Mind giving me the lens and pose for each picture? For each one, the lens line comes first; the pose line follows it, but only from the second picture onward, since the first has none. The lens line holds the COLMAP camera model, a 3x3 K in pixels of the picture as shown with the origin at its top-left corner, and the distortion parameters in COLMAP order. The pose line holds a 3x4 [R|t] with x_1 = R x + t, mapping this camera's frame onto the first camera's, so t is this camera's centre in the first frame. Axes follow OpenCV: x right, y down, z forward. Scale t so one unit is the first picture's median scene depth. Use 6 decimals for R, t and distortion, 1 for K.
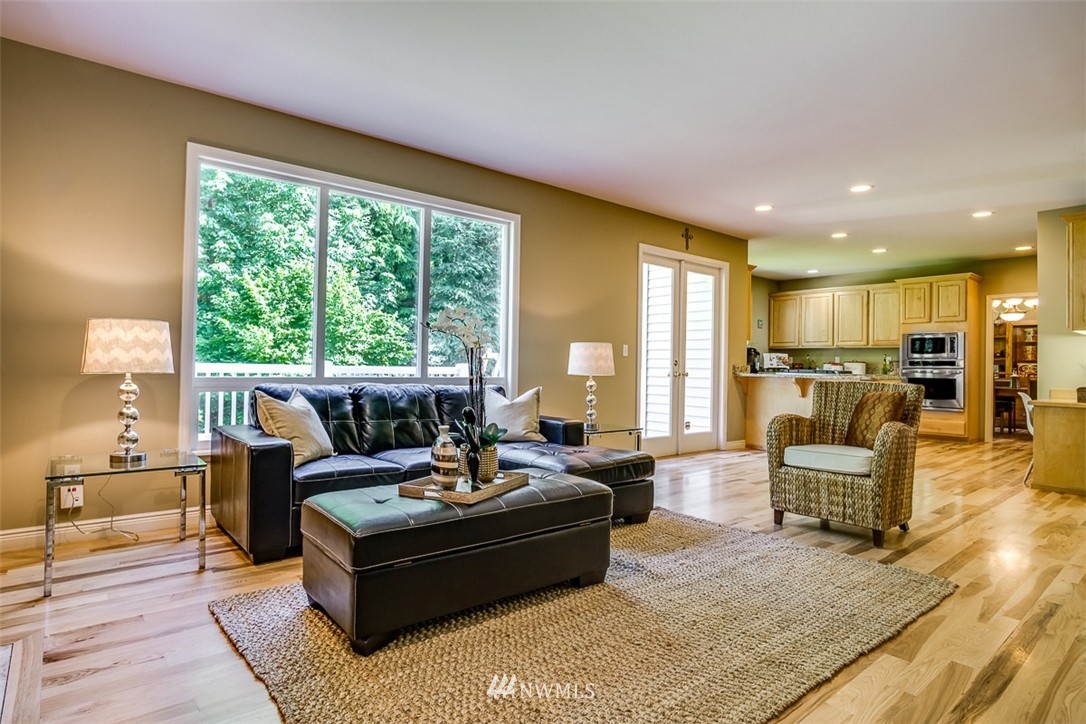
lens RADIAL K [[588.4, 0, 527.9], [0, 588.4, 358.3], [0, 0, 1]] dist [-0.017066, 0.001357]
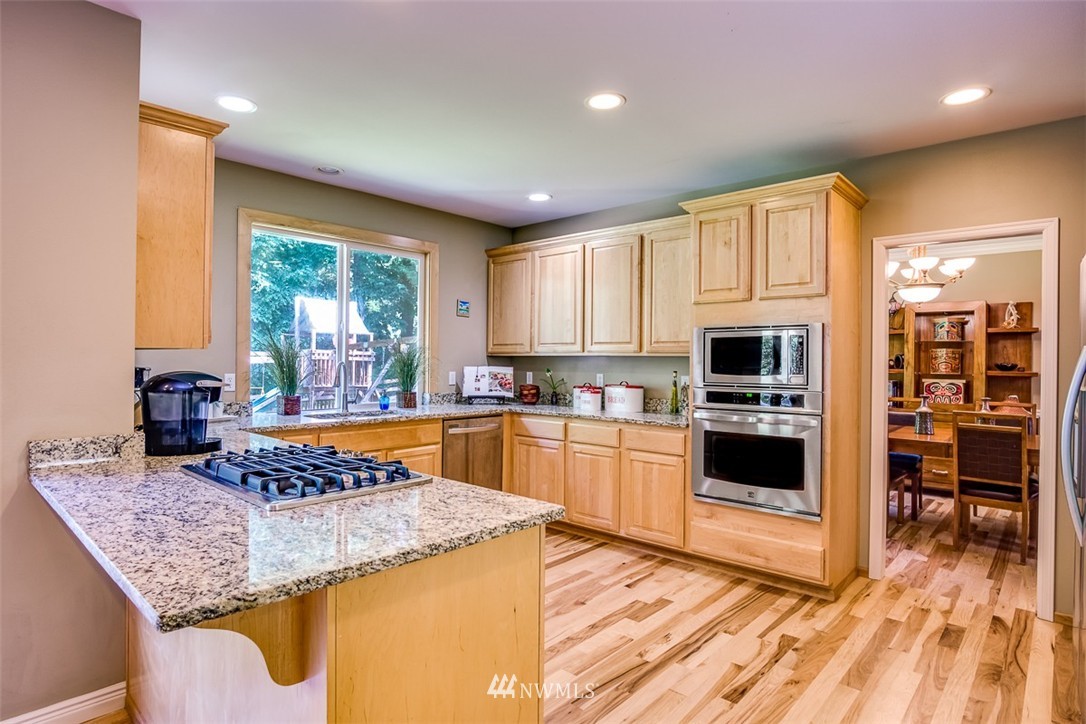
lens RADIAL K [[588.4, 0, 527.9], [0, 588.4, 358.3], [0, 0, 1]] dist [-0.017066, 0.001357]
pose [[0.990912, -0.007637, 0.134298, 0.410923], [0.006292, 0.999926, 0.010436, -0.021687], [-0.134368, -0.009496, 0.990886, 0.522874]]
